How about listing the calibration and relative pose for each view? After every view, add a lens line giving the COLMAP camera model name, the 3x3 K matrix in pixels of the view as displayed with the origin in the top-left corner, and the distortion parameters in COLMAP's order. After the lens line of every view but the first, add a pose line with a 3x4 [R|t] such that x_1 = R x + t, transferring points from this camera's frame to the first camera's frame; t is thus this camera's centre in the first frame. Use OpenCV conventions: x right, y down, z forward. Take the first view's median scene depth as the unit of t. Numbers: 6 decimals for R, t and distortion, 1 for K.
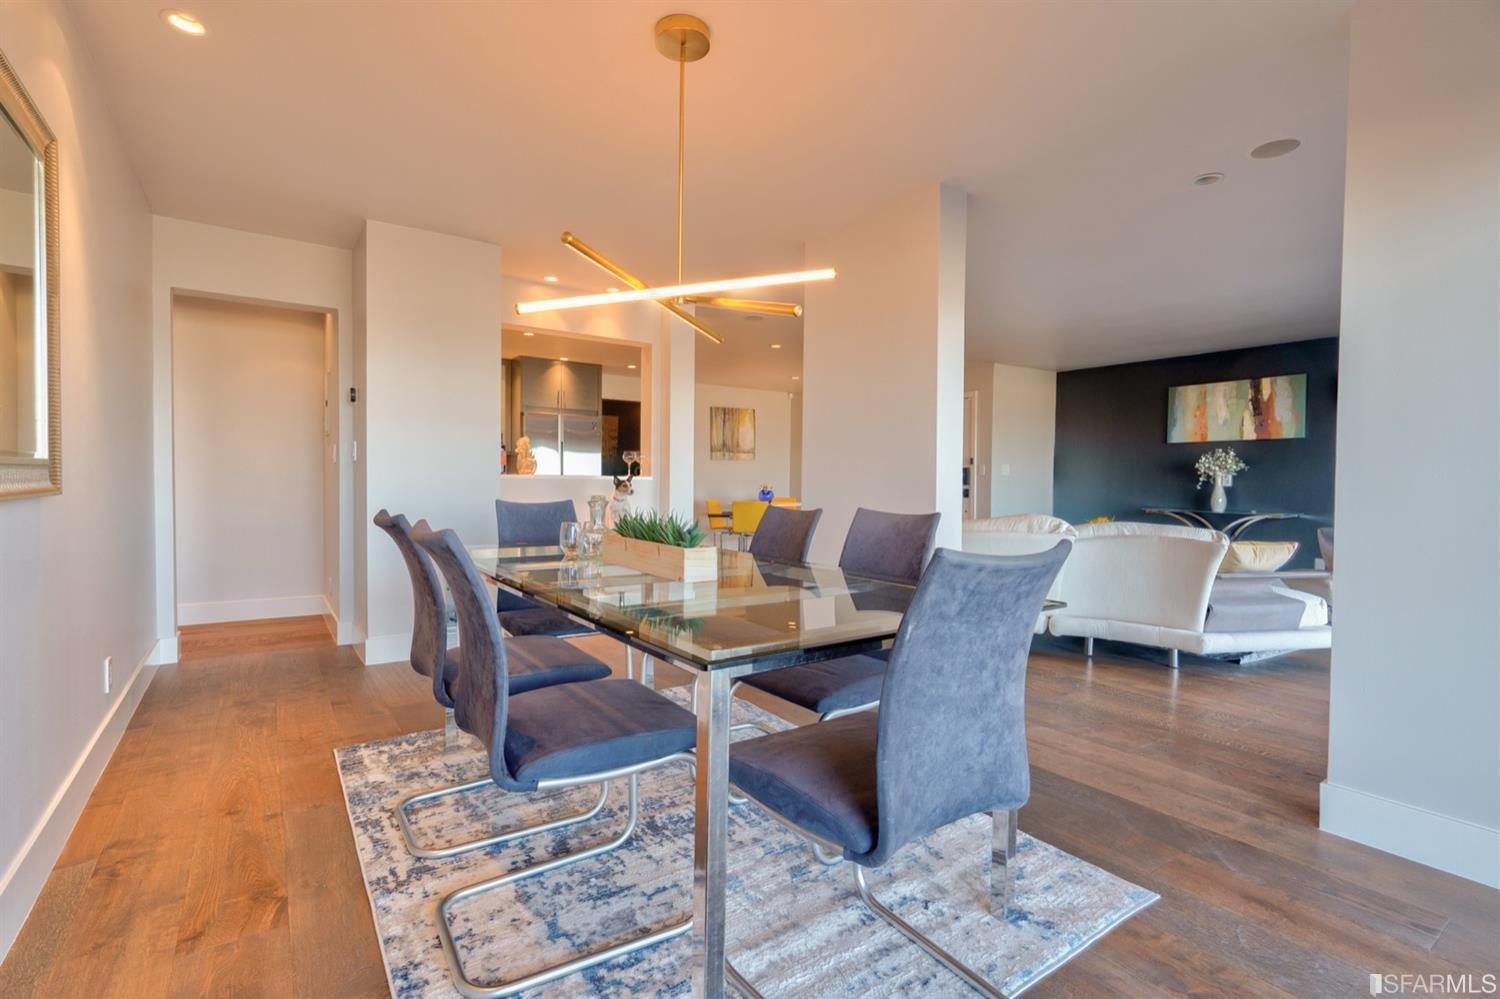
lens RADIAL K [[700.4, 0, 750.0], [0, 700.4, 499.5], [0, 0, 1]] dist [0.001083, 0.000500]
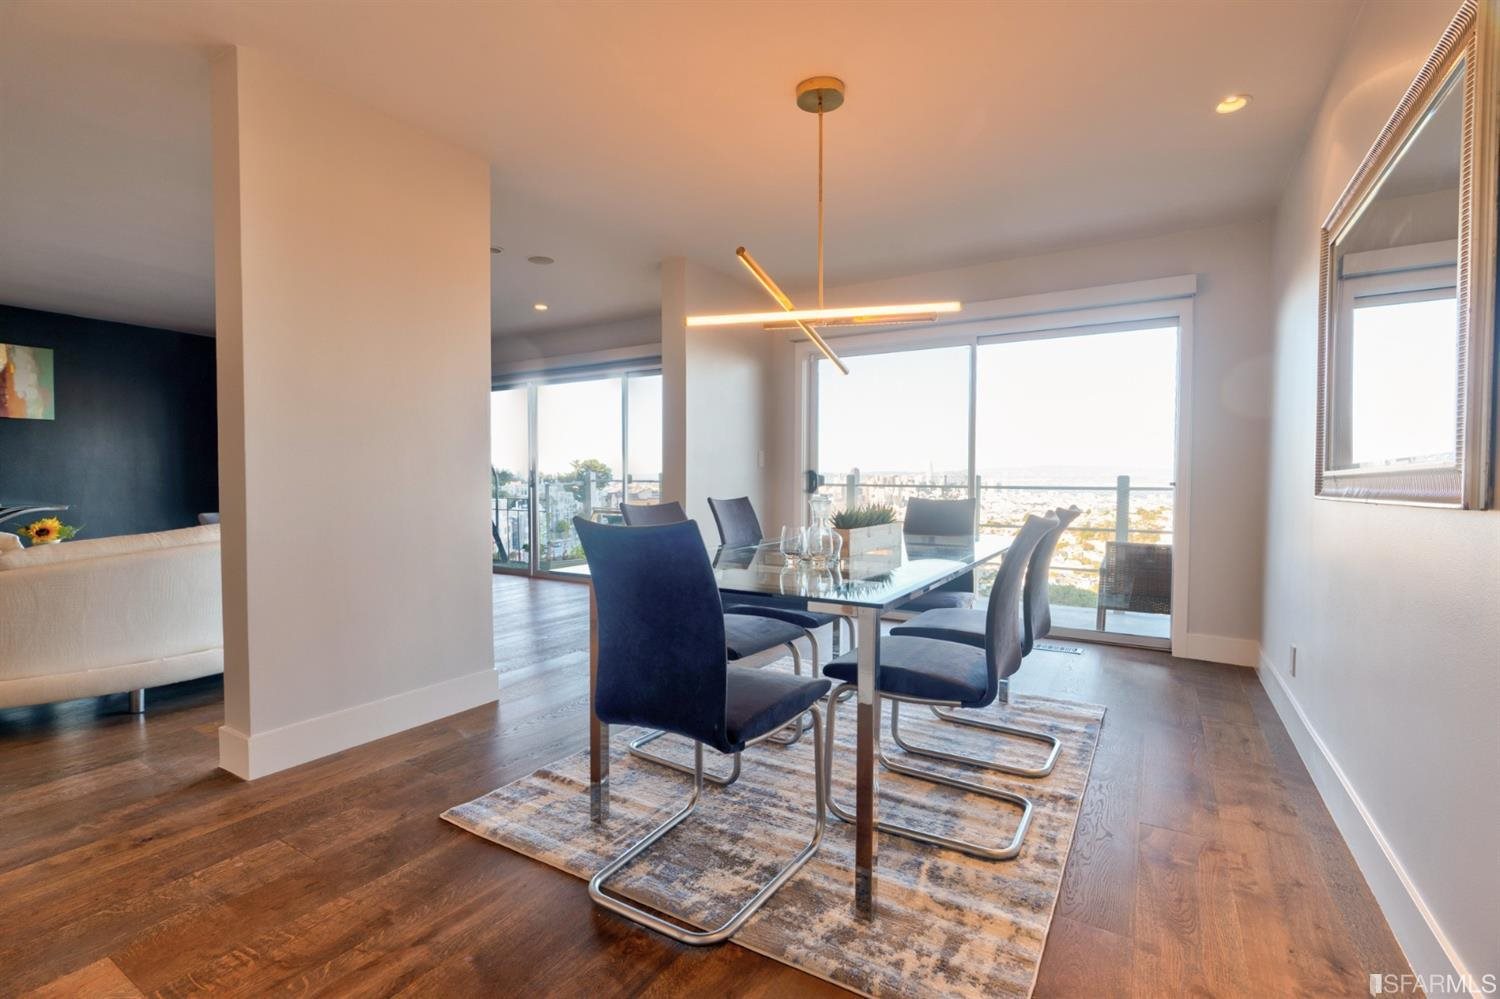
lens RADIAL K [[680.8, 0, 747.2], [0, 680.8, 498.2], [0, 0, 1]] dist [-0.007156, 0.001039]
pose [[-0.399550, -0.034544, 0.916060, -0.345905], [0.013746, 0.998952, 0.043665, -0.012696], [-0.916608, 0.030038, -0.398656, 0.497714]]
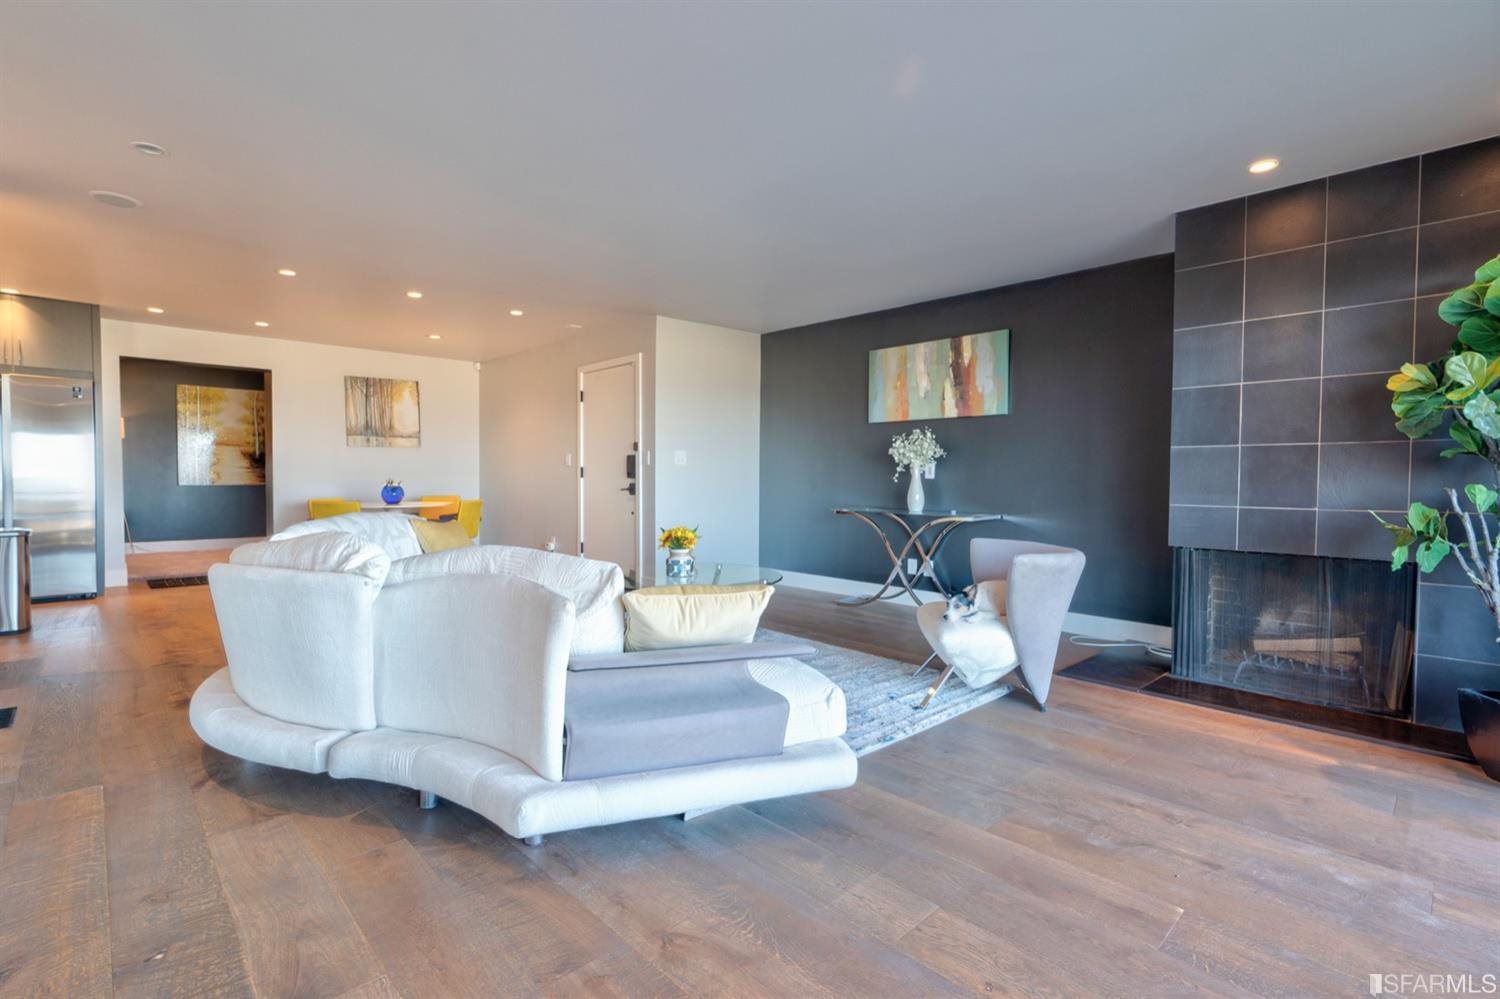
lens RADIAL K [[700.1, 0, 750.0], [0, 700.1, 499.5], [0, 0, 1]] dist [-0.038983, 0.000254]
pose [[0.989042, -0.005398, 0.147536, 0.379921], [0.004571, 0.999972, 0.005942, -0.001848], [-0.147564, -0.005202, 0.989039, 0.279574]]
